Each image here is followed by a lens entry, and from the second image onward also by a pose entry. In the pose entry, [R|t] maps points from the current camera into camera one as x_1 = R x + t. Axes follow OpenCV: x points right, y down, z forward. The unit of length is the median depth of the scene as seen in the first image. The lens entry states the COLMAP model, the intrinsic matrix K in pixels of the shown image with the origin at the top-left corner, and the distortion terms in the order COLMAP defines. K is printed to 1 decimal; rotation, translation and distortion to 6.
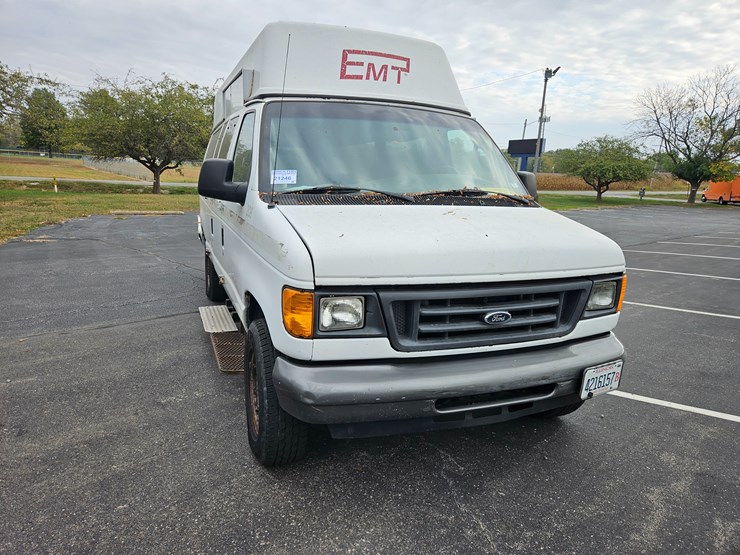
lens RADIAL K [[493.4, 0, 361.0], [0, 493.4, 276.3], [0, 0, 1]] dist [0.059240, -0.043326]
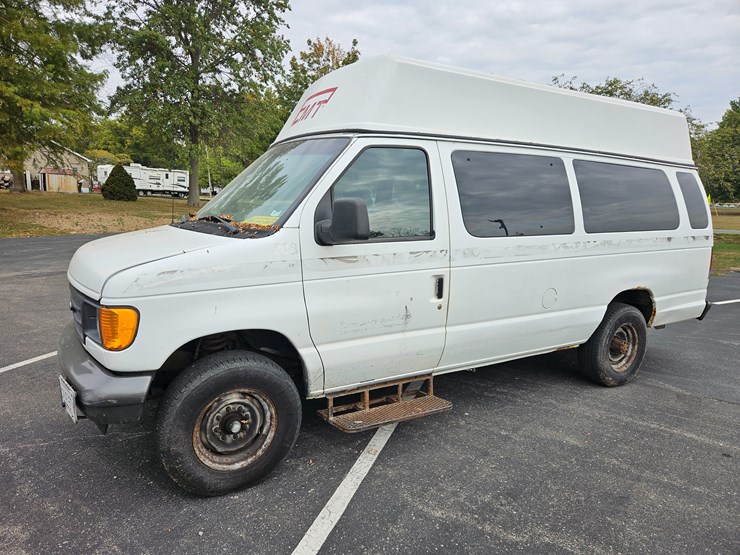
lens RADIAL K [[493.2, 0, 362.5], [0, 493.2, 277.2], [0, 0, 1]] dist [0.063894, -0.049871]
pose [[0.172121, 0.108908, -0.979037, 1.165599], [-0.215394, 0.973981, 0.070477, -0.170160], [0.961239, 0.198748, 0.191100, 1.007942]]
